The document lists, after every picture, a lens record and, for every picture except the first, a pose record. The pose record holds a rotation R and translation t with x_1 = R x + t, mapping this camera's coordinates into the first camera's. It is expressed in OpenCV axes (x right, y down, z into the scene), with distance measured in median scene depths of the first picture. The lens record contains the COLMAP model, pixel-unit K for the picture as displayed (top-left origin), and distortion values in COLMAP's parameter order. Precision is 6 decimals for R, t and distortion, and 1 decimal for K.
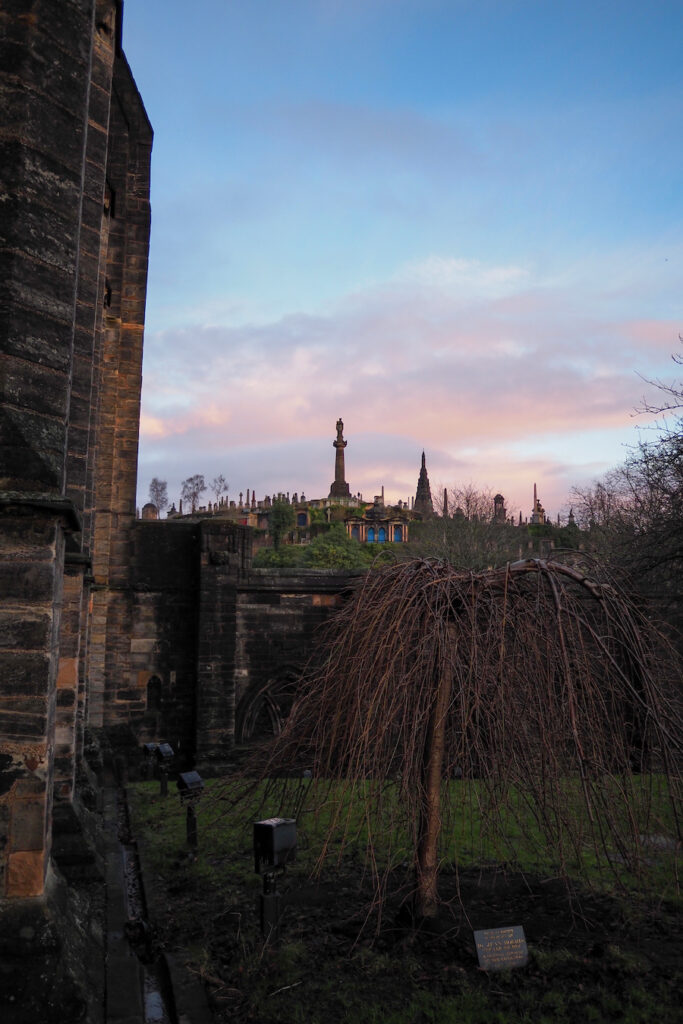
lens RADIAL K [[892.7, 0, 340.7], [0, 892.7, 509.1], [0, 0, 1]] dist [-0.078406, 0.002768]
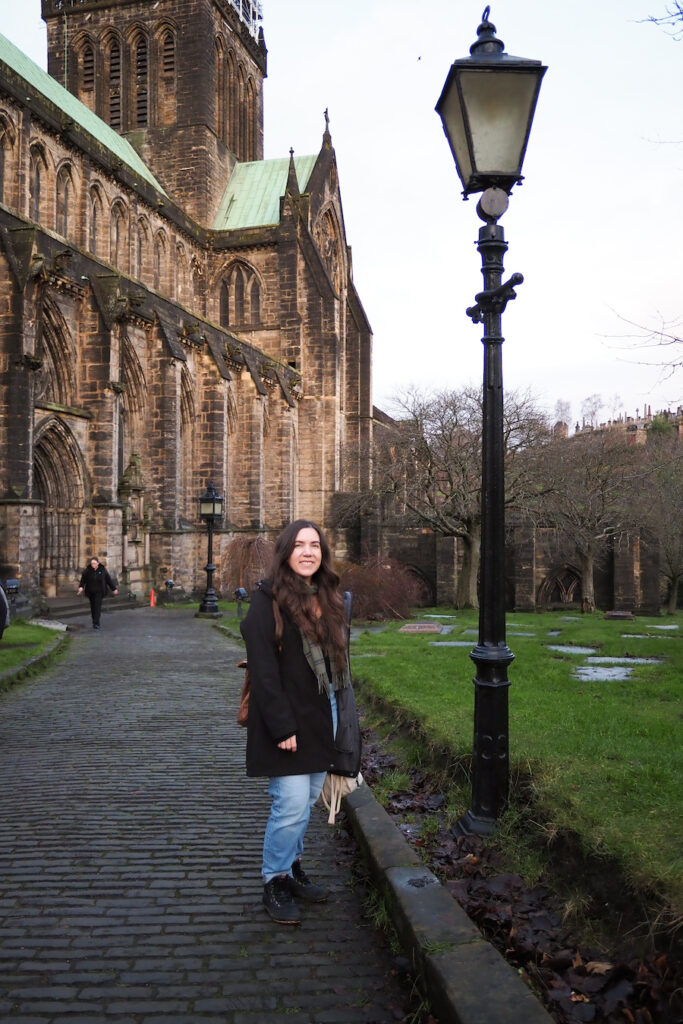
lens RADIAL K [[892.7, 0, 342.1], [0, 892.7, 515.1], [0, 0, 1]] dist [-0.078406, 0.002768]
pose [[0.872218, -0.012384, -0.488961, 0.788327], [0.067598, 0.993138, 0.095431, -0.133187], [0.484424, -0.116289, 0.867070, -0.791928]]
